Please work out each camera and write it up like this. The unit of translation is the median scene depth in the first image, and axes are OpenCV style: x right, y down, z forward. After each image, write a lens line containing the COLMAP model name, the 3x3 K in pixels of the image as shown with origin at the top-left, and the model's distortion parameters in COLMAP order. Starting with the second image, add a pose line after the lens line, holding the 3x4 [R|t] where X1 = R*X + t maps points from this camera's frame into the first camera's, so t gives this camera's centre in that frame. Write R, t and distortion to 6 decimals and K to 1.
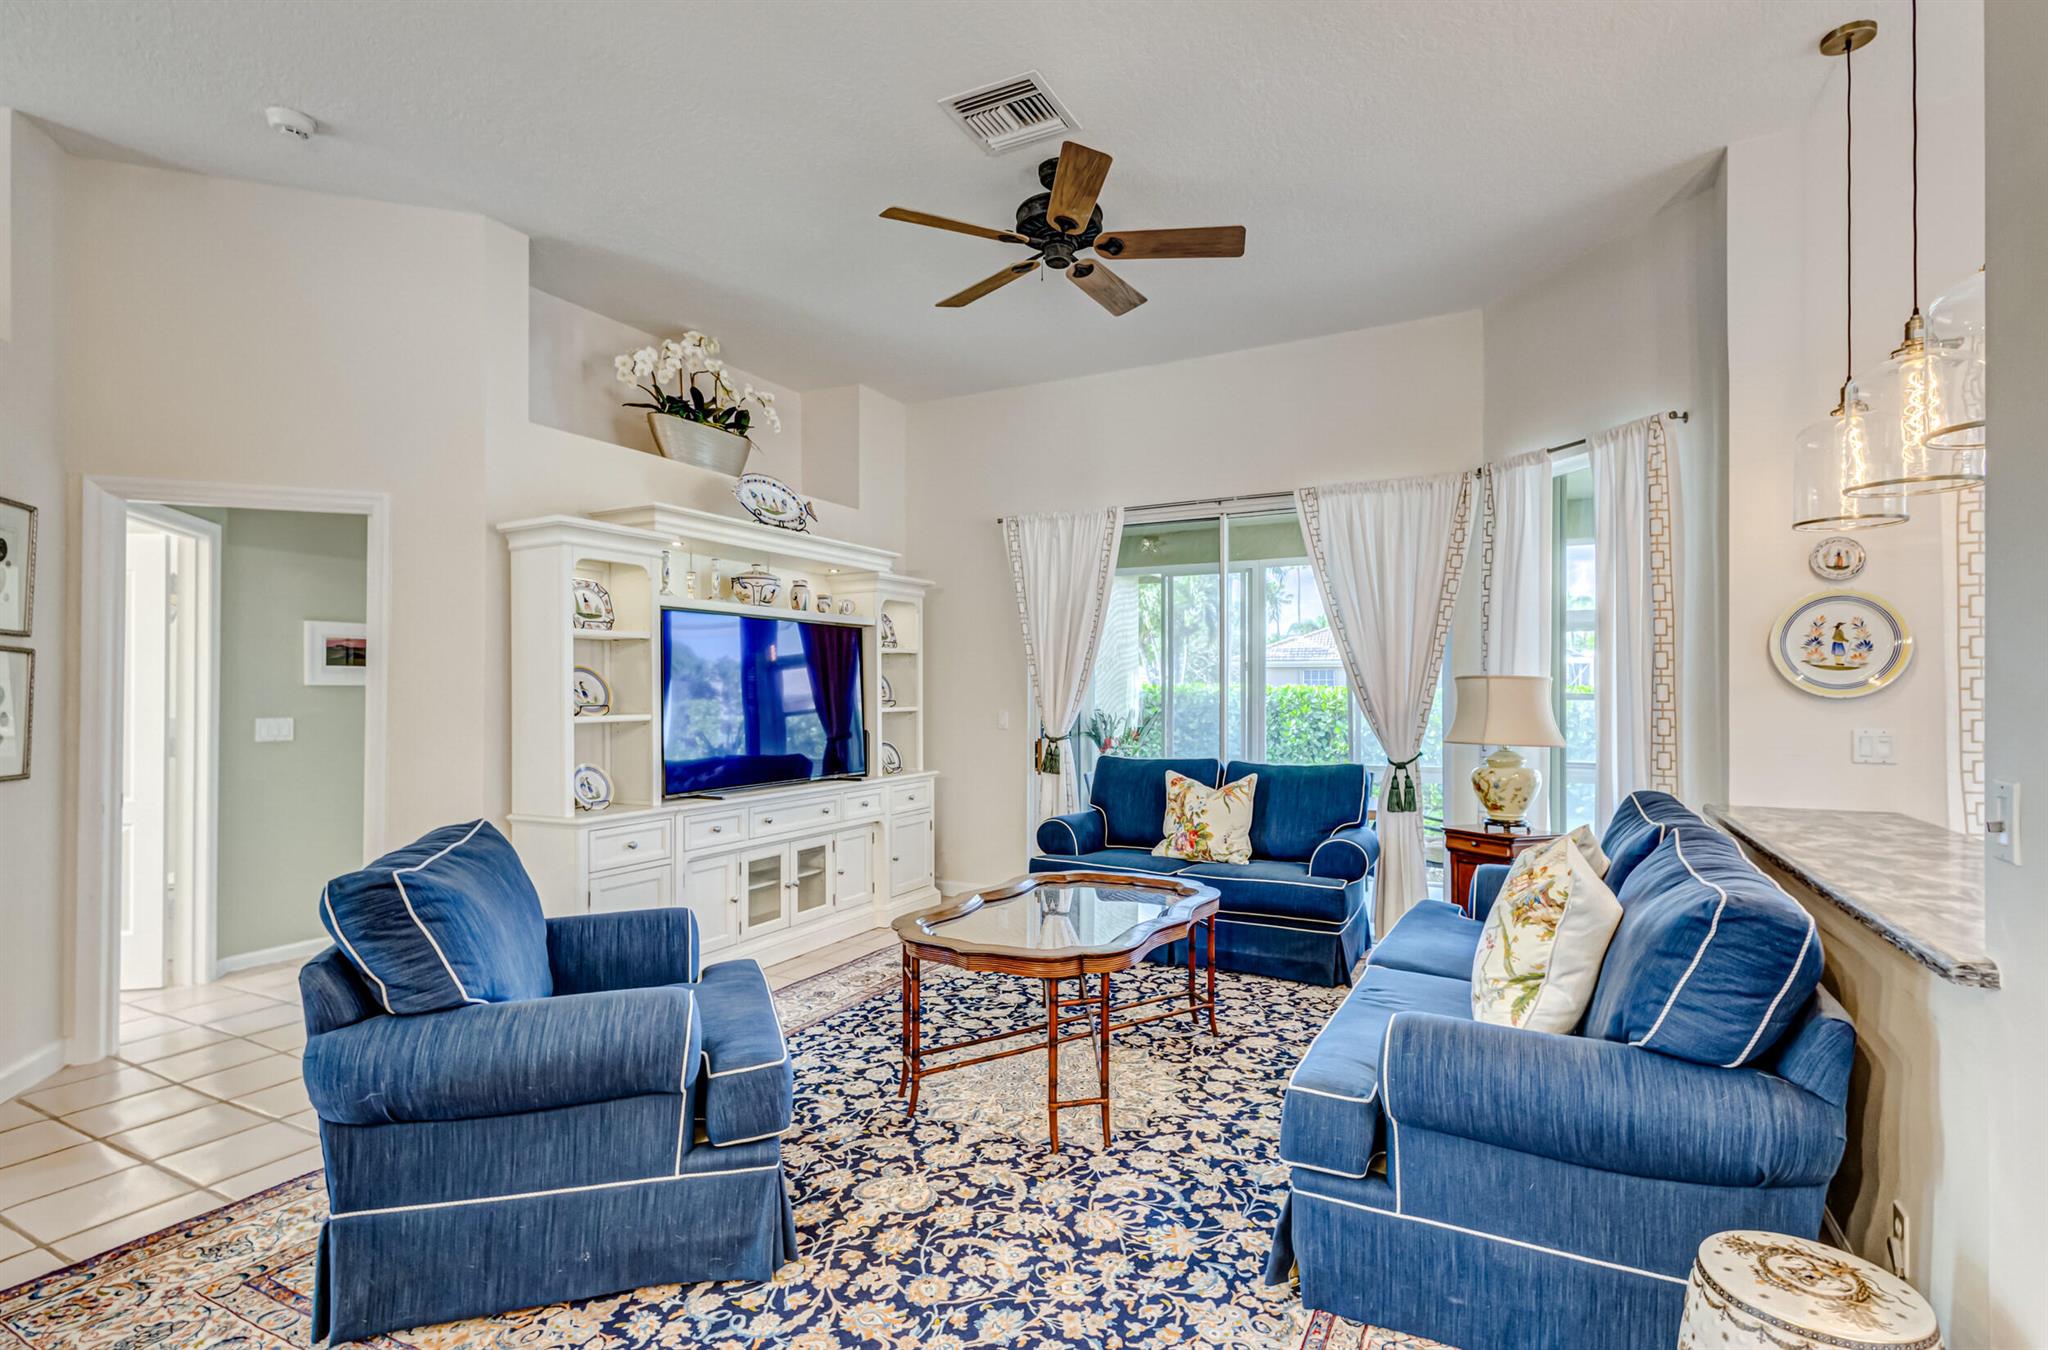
lens RADIAL K [[969.4, 0, 1018.3], [0, 969.4, 684.3], [0, 0, 1]] dist [0.009983, -0.002291]
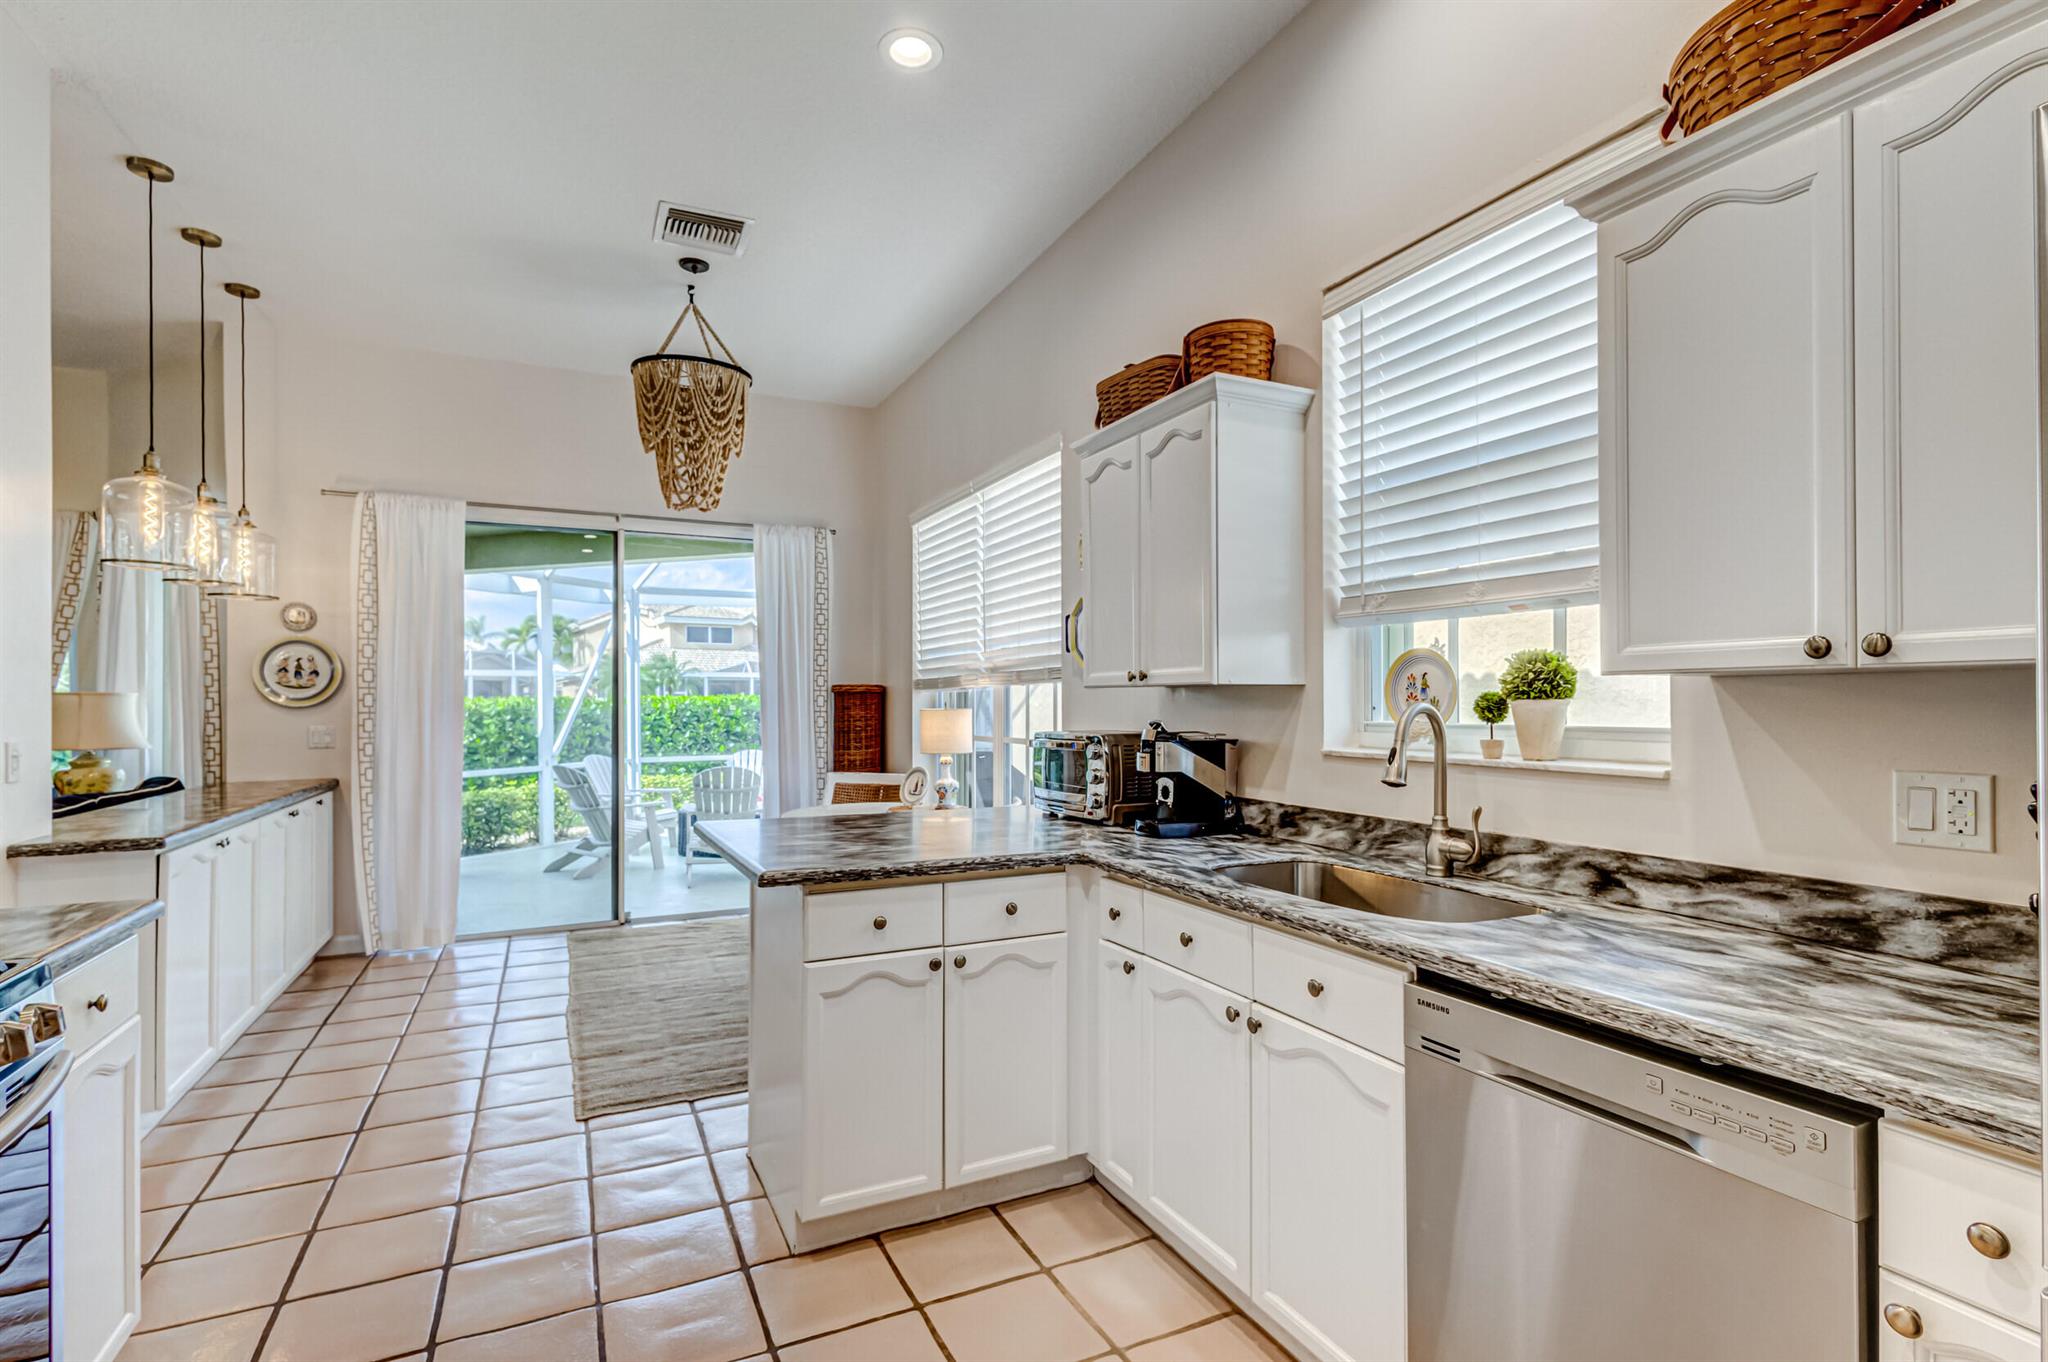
lens RADIAL K [[953.0, 0, 1025.2], [0, 953.0, 694.2], [0, 0, 1]] dist [0.011700, -0.002949]
pose [[0.586835, -0.002148, 0.809703, 0.239174], [0.002735, 0.999996, 0.000671, -0.003170], [-0.809702, 0.001820, 0.586839, -0.686765]]
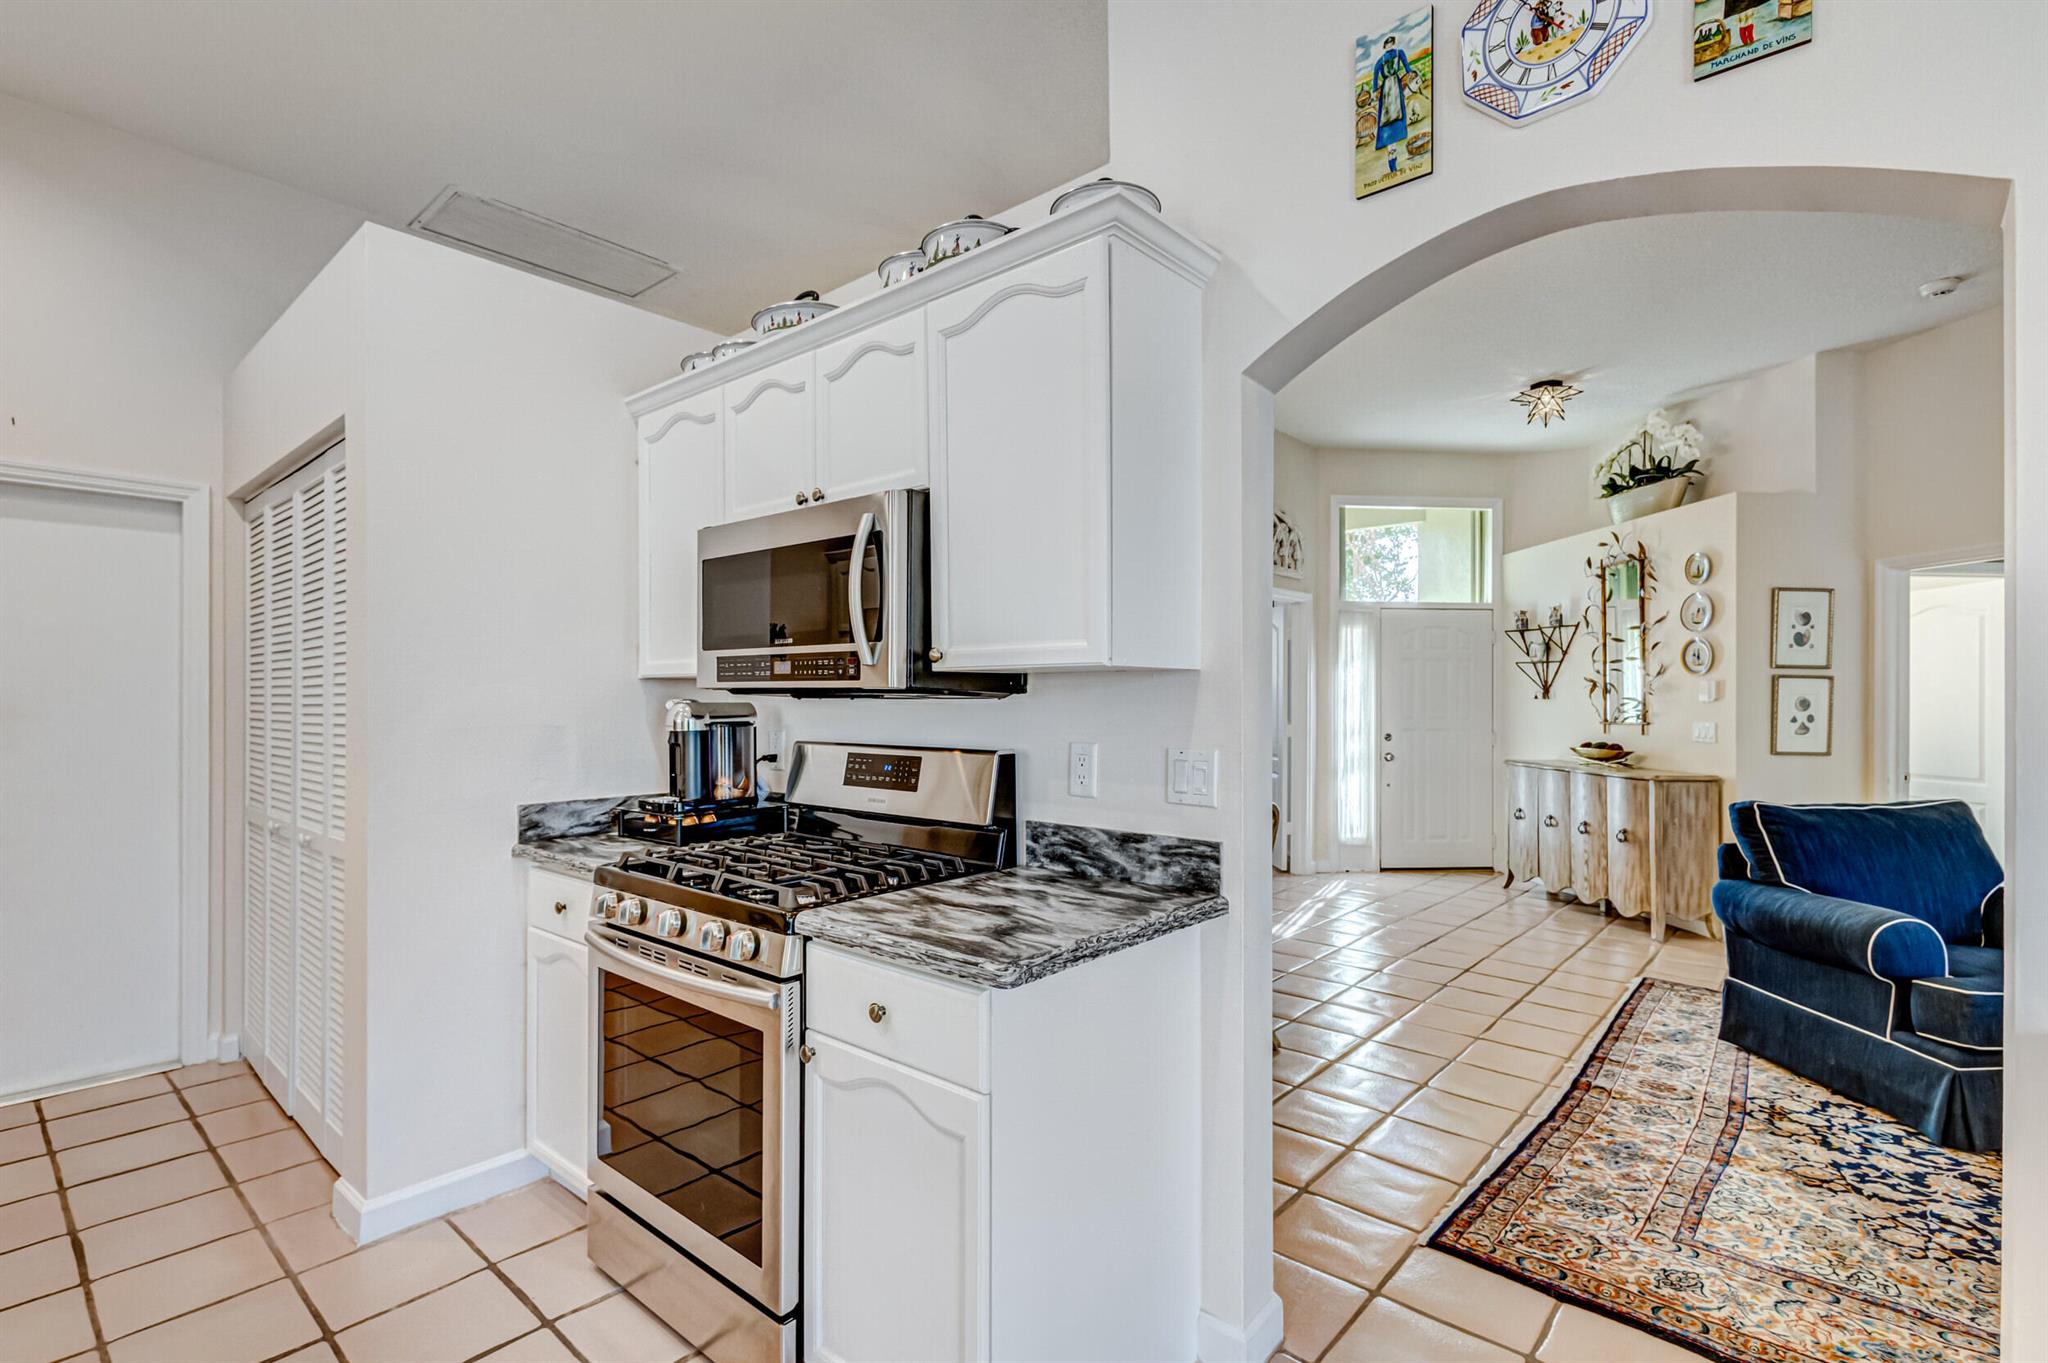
lens RADIAL K [[953.0, 0, 1019.3], [0, 953.0, 694.8], [0, 0, 1]] dist [0.011700, -0.002949]
pose [[-0.235513, -0.007604, -0.971841, 0.719750], [0.003158, 0.999958, -0.008590, 0.003552], [0.971866, -0.005092, -0.235479, 0.050195]]
